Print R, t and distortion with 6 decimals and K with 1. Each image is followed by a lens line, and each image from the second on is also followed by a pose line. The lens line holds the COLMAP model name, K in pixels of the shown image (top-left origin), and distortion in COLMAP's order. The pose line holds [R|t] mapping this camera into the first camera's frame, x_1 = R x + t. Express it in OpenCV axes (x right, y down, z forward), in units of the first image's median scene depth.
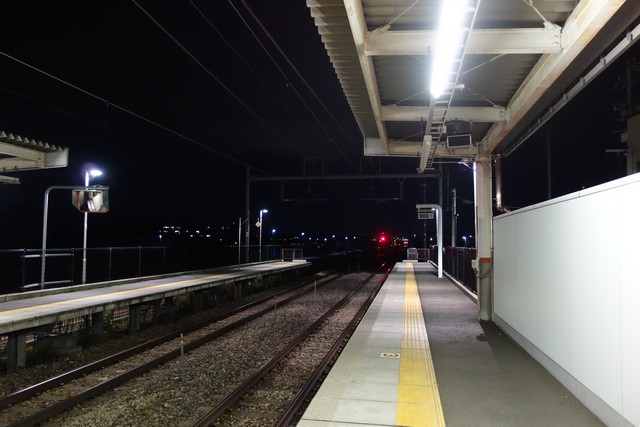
lens RADIAL K [[502.8, 0, 321.8], [0, 502.8, 214.1], [0, 0, 1]] dist [0.004011, -0.002015]
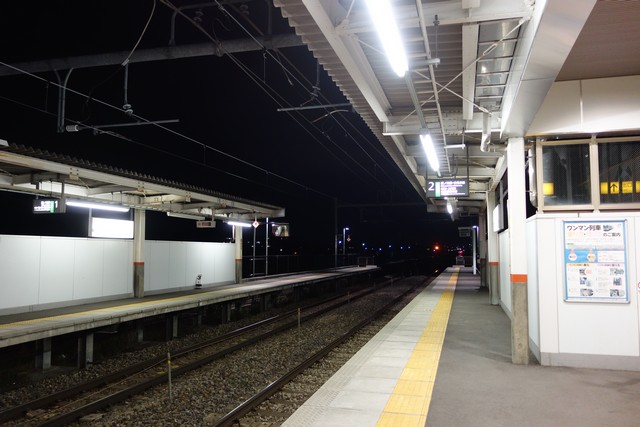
lens RADIAL K [[502.8, 0, 321.8], [0, 502.8, 214.1], [0, 0, 1]] dist [0.004011, -0.002015]
pose [[0.994644, -0.012077, -0.102654, -0.045799], [0.010094, 0.999753, -0.019815, -0.021323], [0.102868, 0.018673, 0.994520, -0.380321]]
